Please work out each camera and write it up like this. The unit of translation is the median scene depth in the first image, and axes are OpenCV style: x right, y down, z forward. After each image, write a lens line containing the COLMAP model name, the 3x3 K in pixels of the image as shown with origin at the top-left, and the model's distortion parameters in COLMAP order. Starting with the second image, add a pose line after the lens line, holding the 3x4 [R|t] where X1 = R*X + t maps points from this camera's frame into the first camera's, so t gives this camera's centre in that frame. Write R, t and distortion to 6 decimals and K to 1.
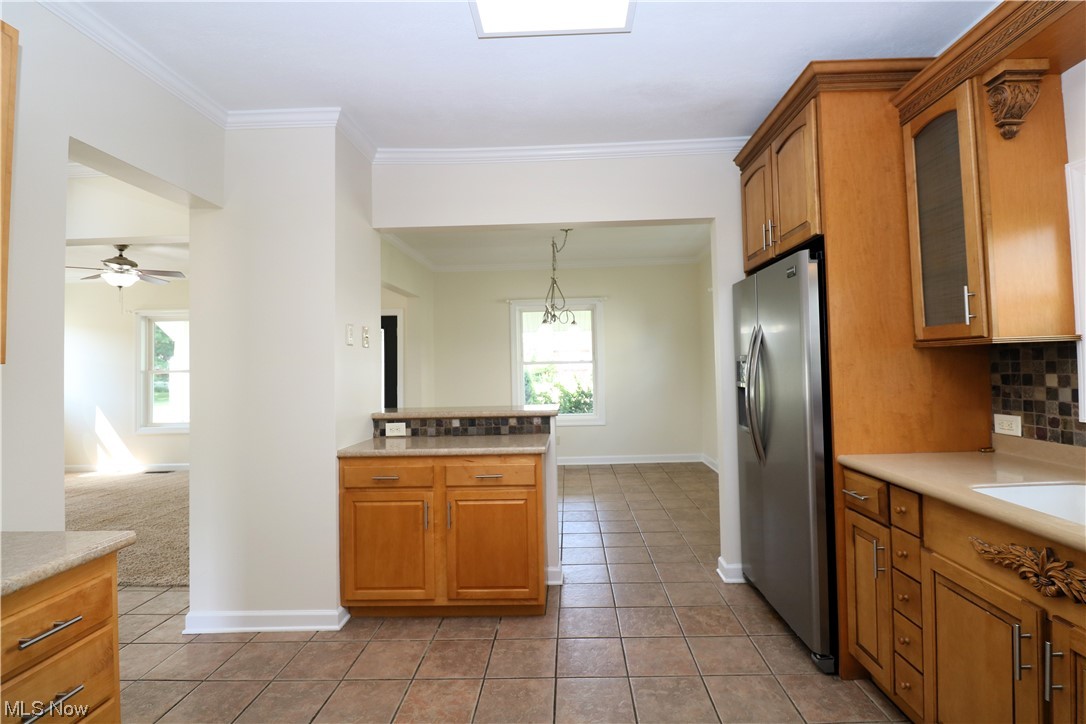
lens RADIAL K [[500.2, 0, 546.0], [0, 500.2, 352.6], [0, 0, 1]] dist [-0.019552, -0.001388]
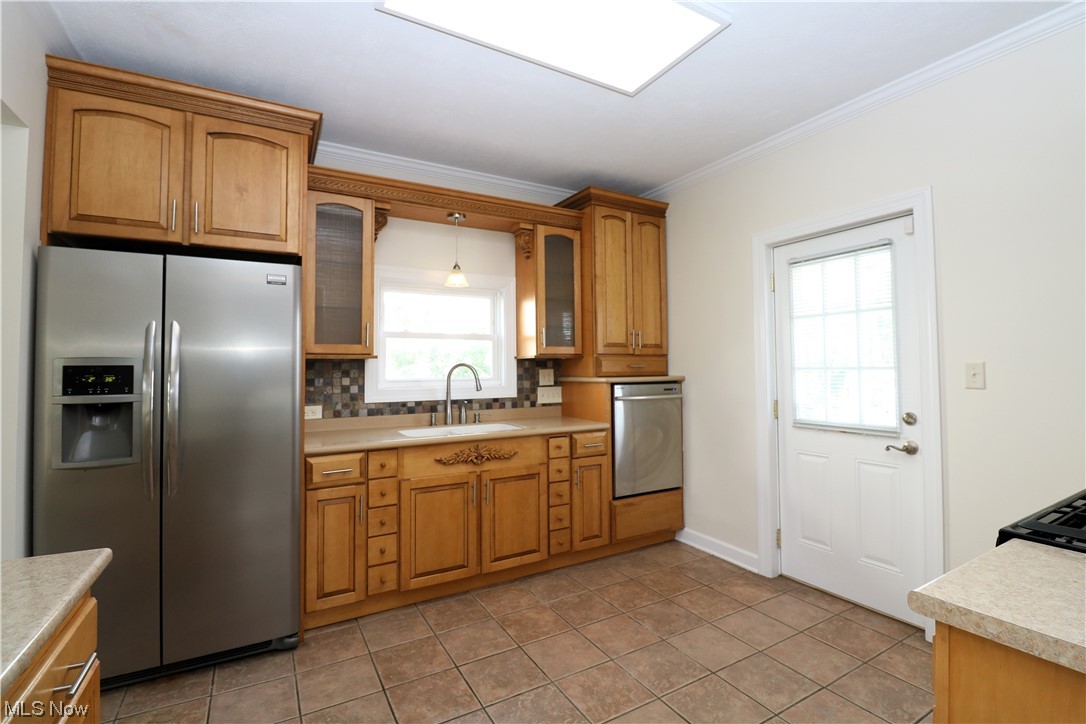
lens RADIAL K [[500.2, 0, 548.0], [0, 500.2, 356.5], [0, 0, 1]] dist [-0.019552, -0.001388]
pose [[-0.520615, 0.051499, 0.852237, -0.833991], [-0.000913, 0.998145, -0.060874, 0.074818], [-0.853791, -0.032470, -0.519602, 1.307327]]
